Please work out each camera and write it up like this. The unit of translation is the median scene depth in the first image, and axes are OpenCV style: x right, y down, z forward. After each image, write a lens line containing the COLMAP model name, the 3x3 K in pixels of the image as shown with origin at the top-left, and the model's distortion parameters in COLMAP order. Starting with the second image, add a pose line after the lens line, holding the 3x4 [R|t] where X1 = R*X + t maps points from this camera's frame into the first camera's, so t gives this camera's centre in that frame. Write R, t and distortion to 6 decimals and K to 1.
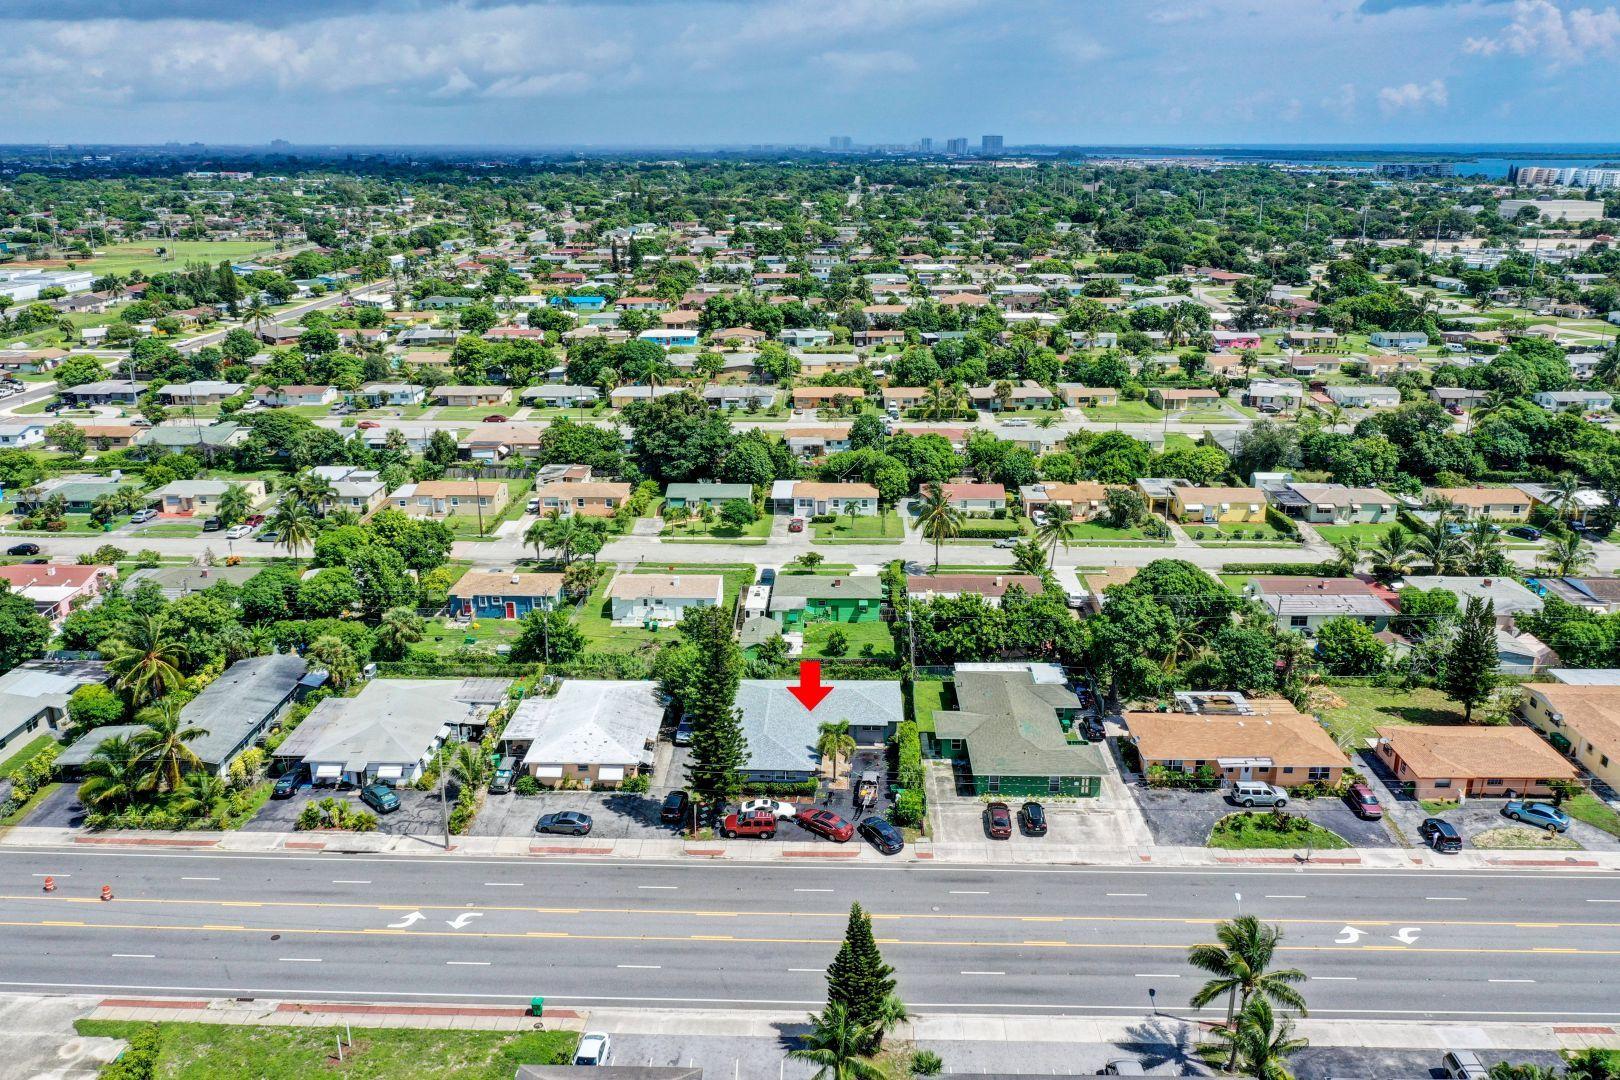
lens RADIAL K [[1267.2, 0, 813.0], [0, 1267.2, 540.1], [0, 0, 1]] dist [-0.004405, 0.007723]
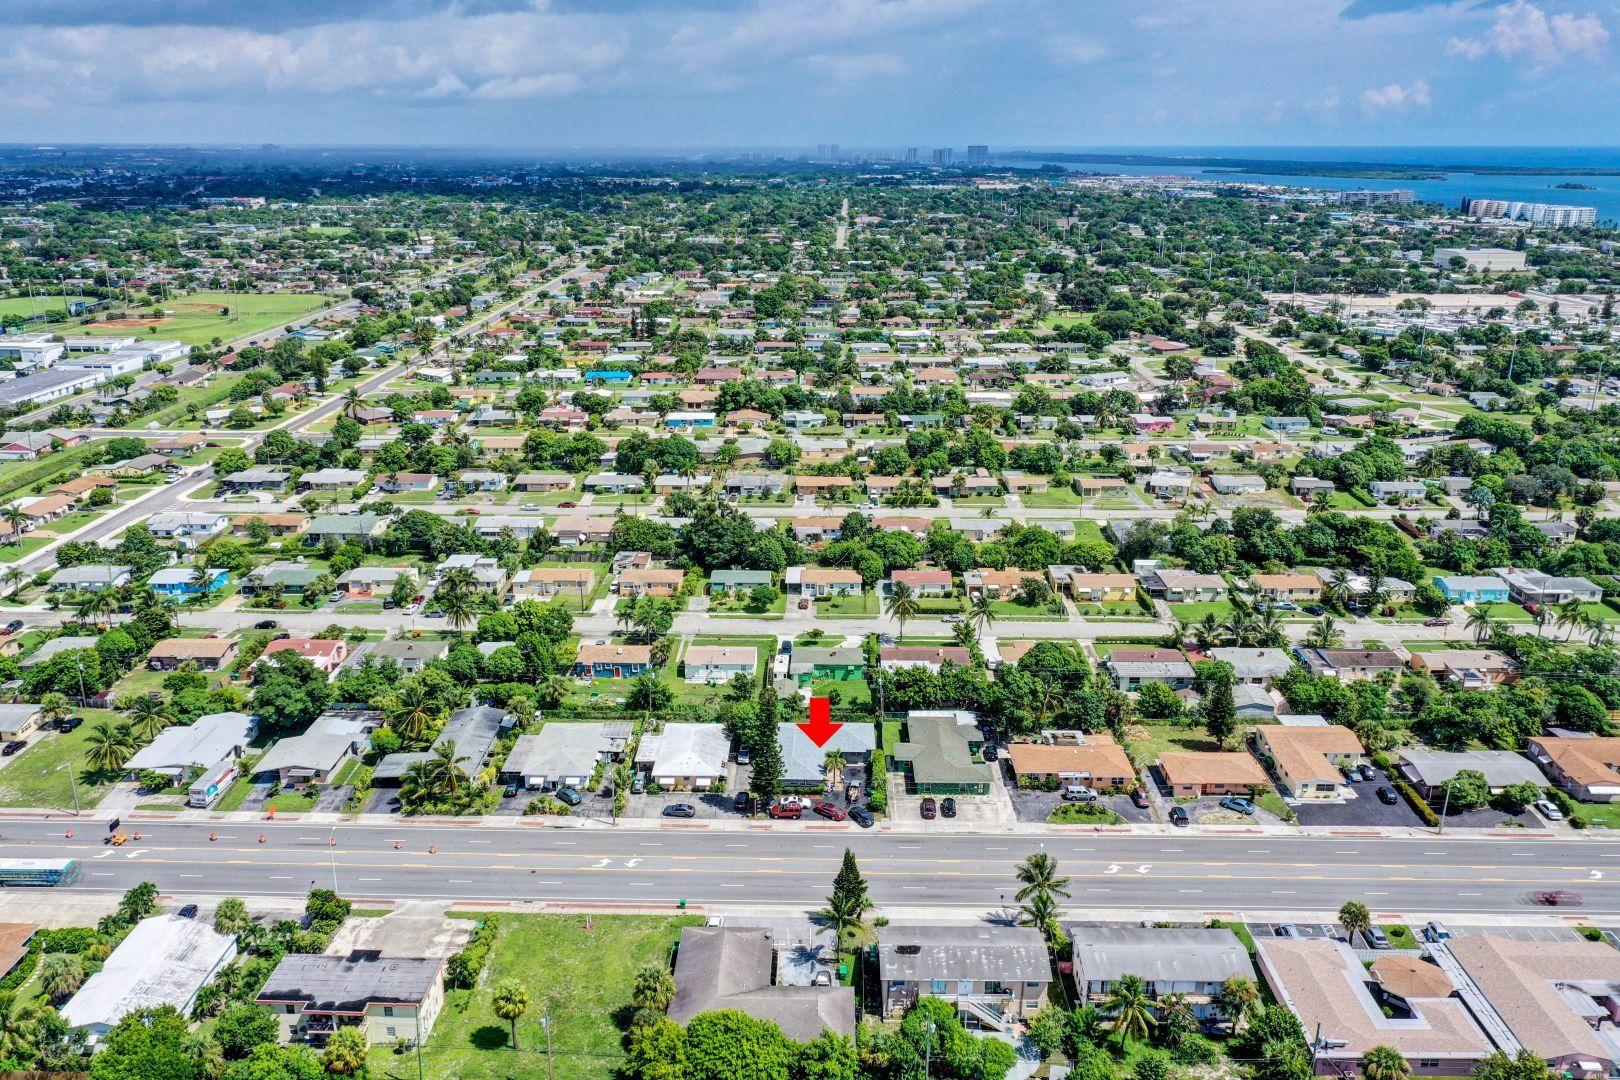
lens RADIAL K [[1267.2, 0, 814.3], [0, 1267.2, 539.7], [0, 0, 1]] dist [-0.004405, 0.007723]
pose [[0.999941, 0.000210, 0.010906, -0.020053], [-0.000209, 1.000000, -0.000097, -0.098782], [-0.010906, 0.000095, 0.999941, -0.493590]]
